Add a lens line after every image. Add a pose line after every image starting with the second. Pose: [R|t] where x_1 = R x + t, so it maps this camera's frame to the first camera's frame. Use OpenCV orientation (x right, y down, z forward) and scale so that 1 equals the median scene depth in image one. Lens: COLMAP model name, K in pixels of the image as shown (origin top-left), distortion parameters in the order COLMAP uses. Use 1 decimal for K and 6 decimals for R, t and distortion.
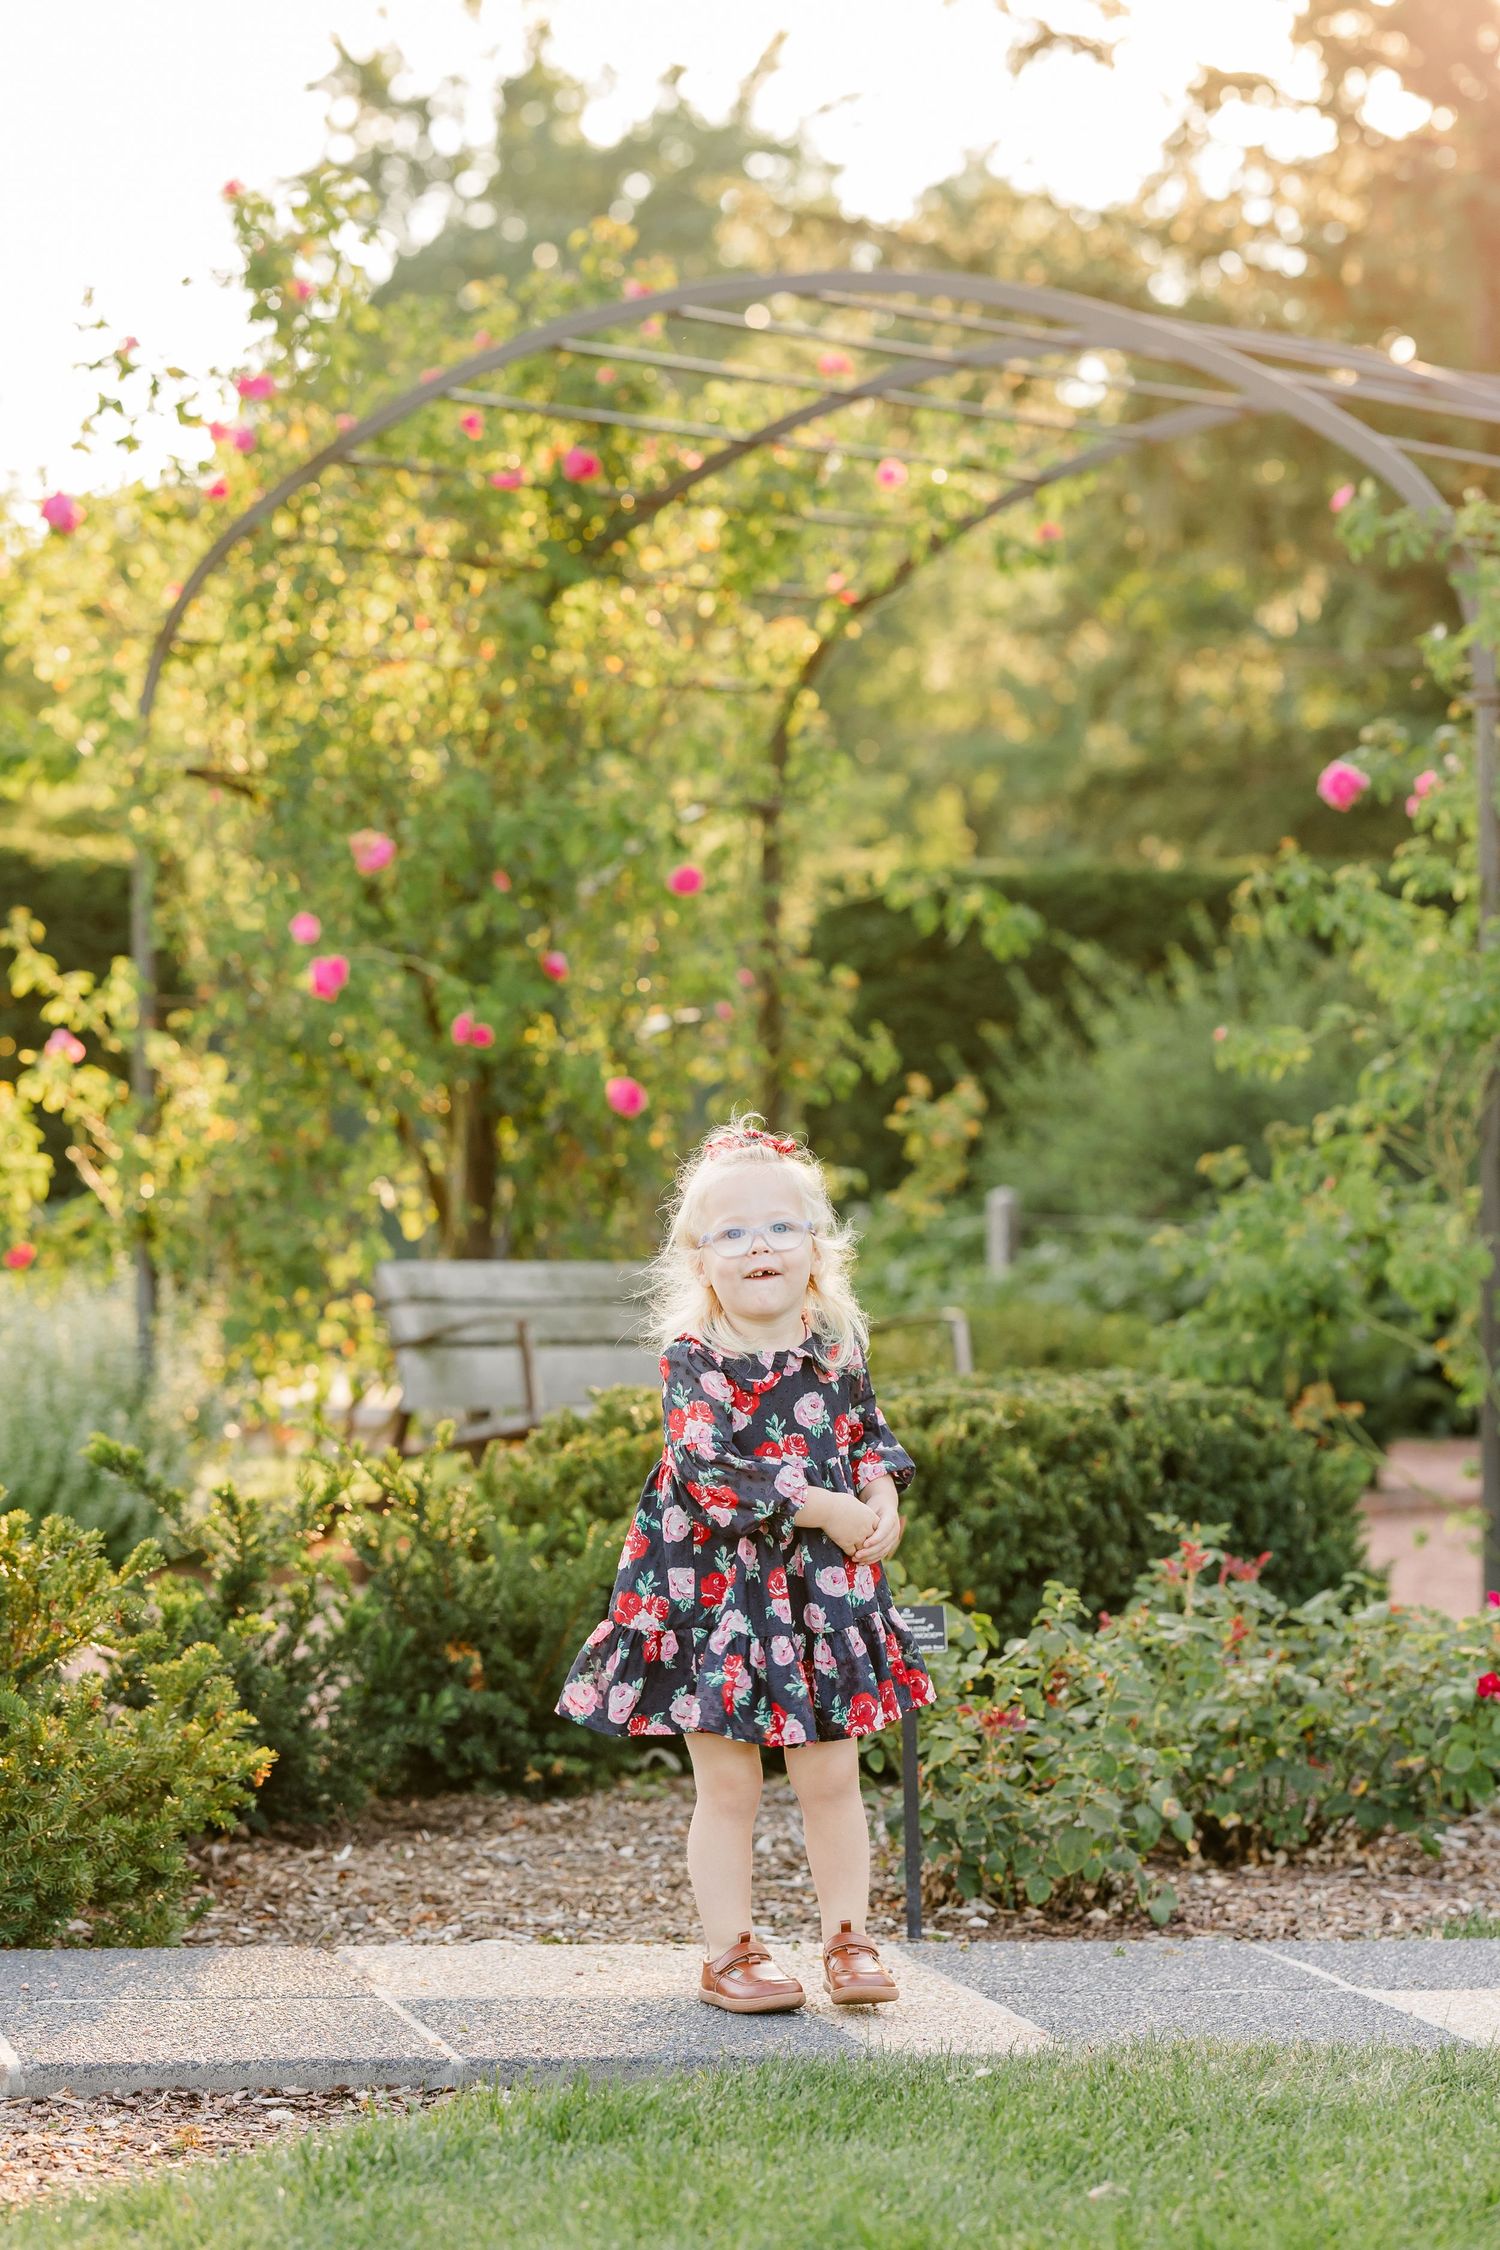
lens RADIAL K [[6012.2, 0, 735.5], [0, 6012.2, 1124.1], [0, 0, 1]] dist [0.032340, 0.000000]
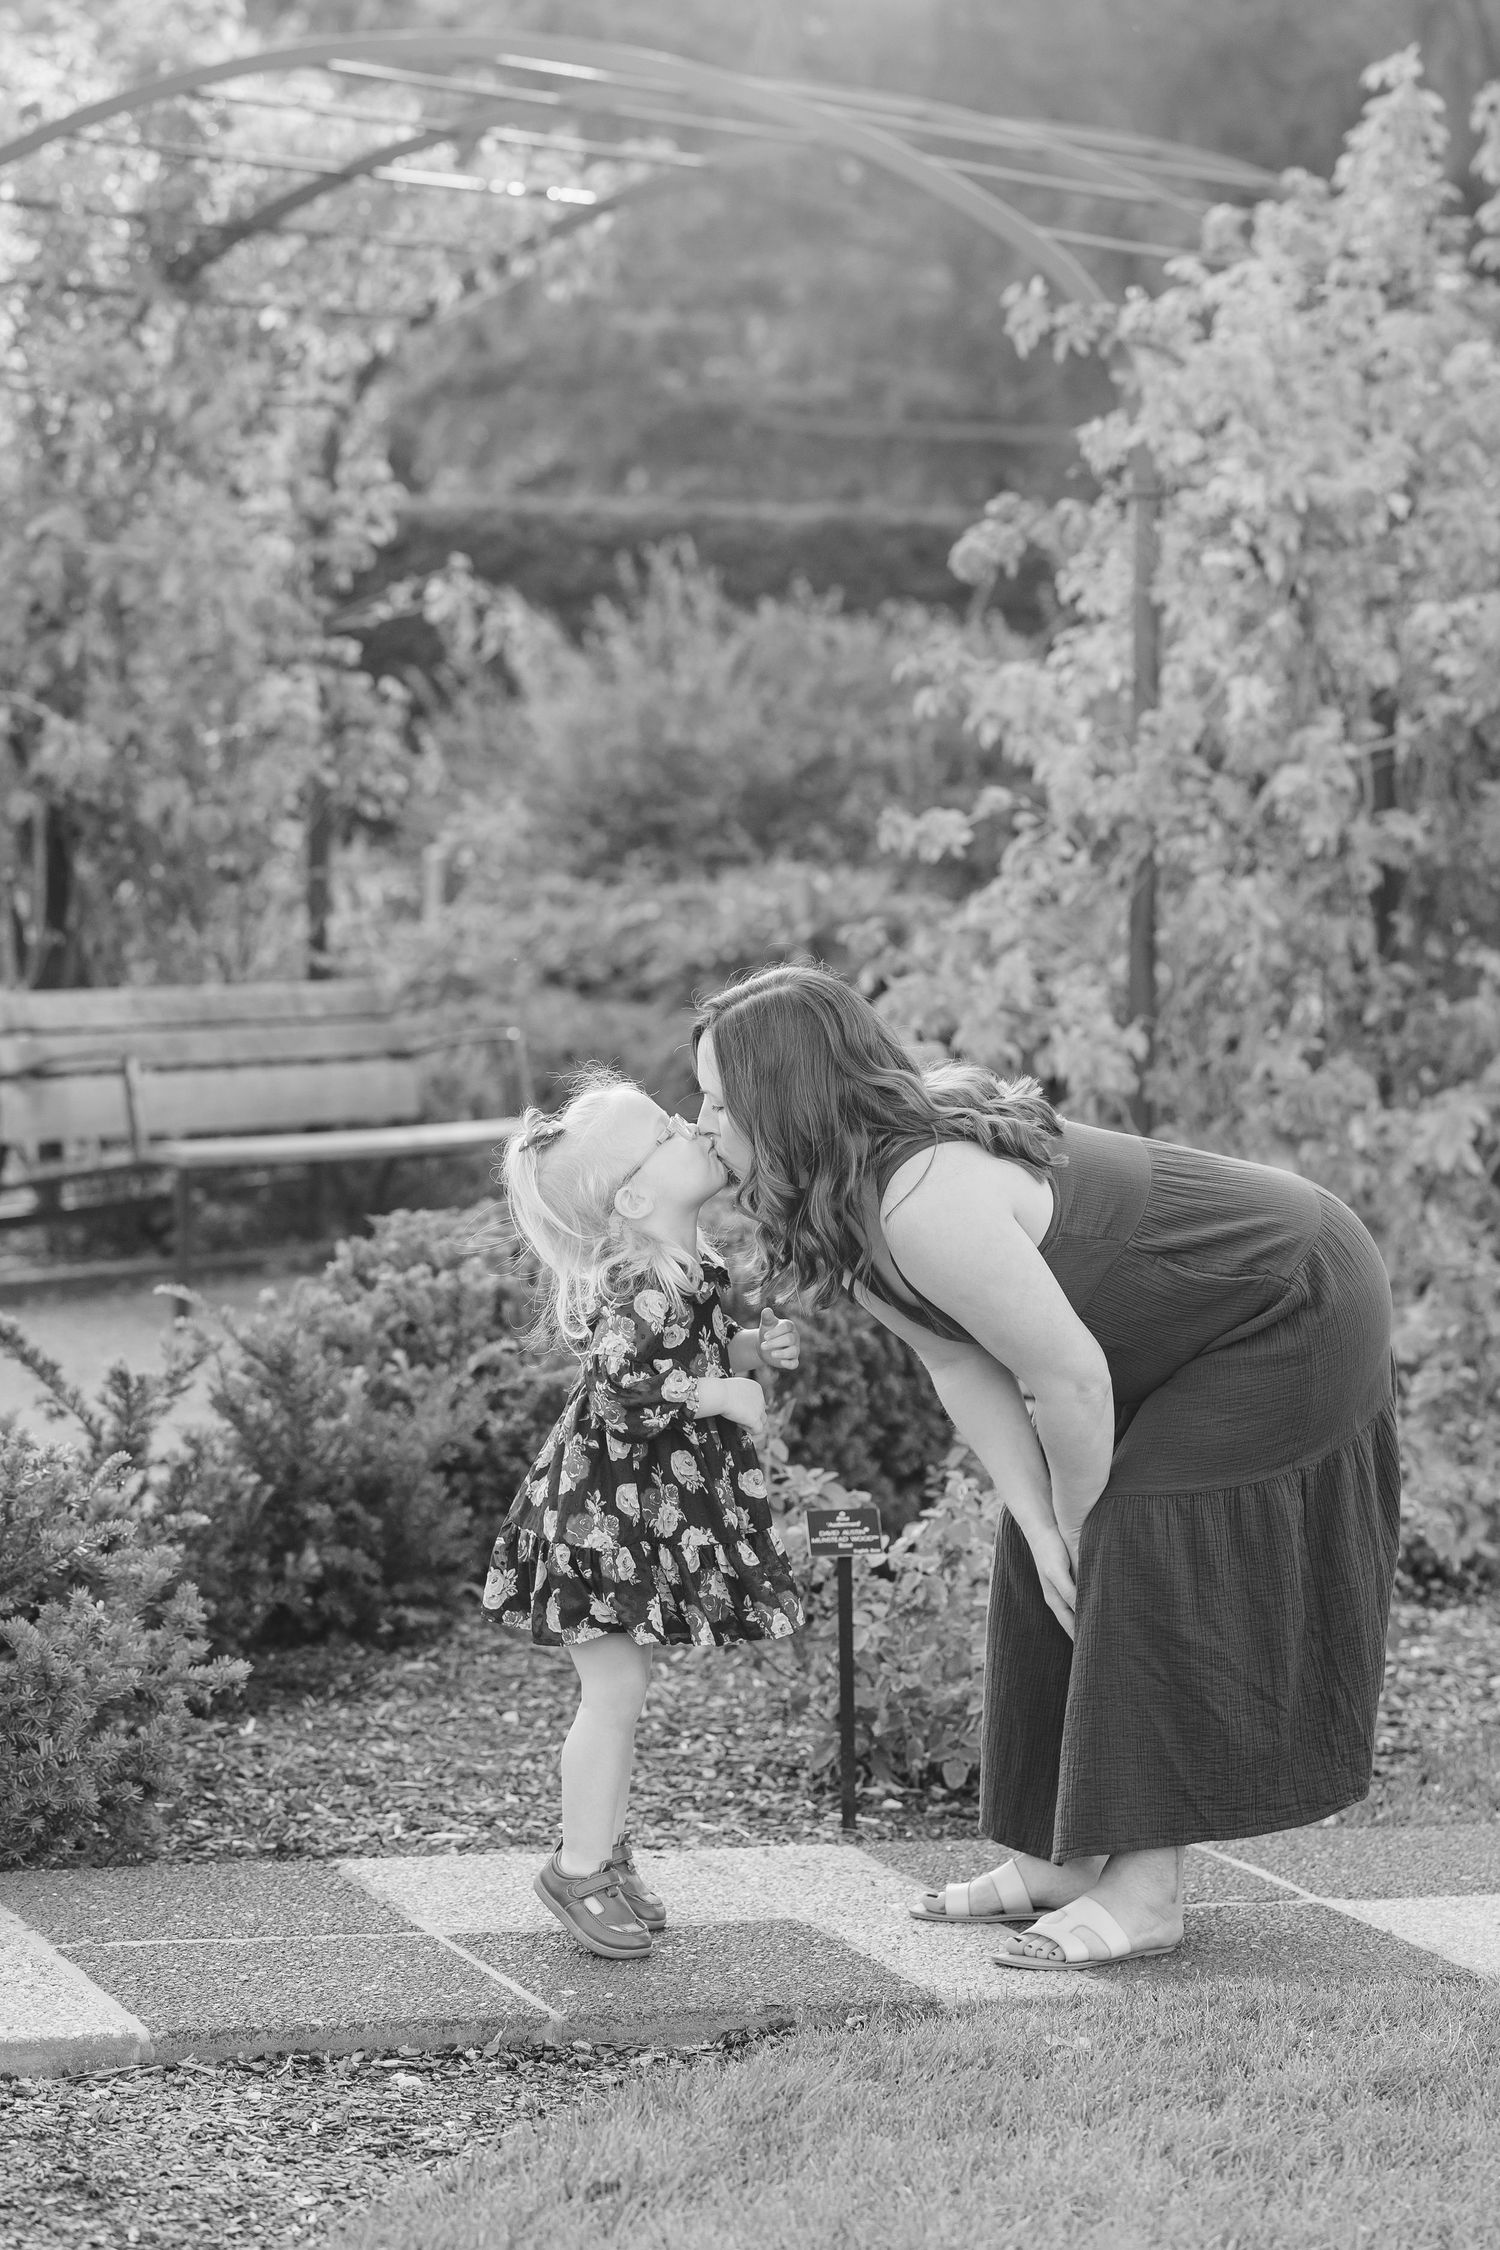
lens RADIAL K [[6012.2, 0, 753.6], [0, 6012.2, 1112.9], [0, 0, 1]] dist [0.032340, 0.000000]
pose [[0.992275, 0.005519, 0.123932, -0.093403], [-0.014146, 0.997528, 0.068839, -0.048043], [-0.123246, -0.070060, 0.989900, -0.017736]]
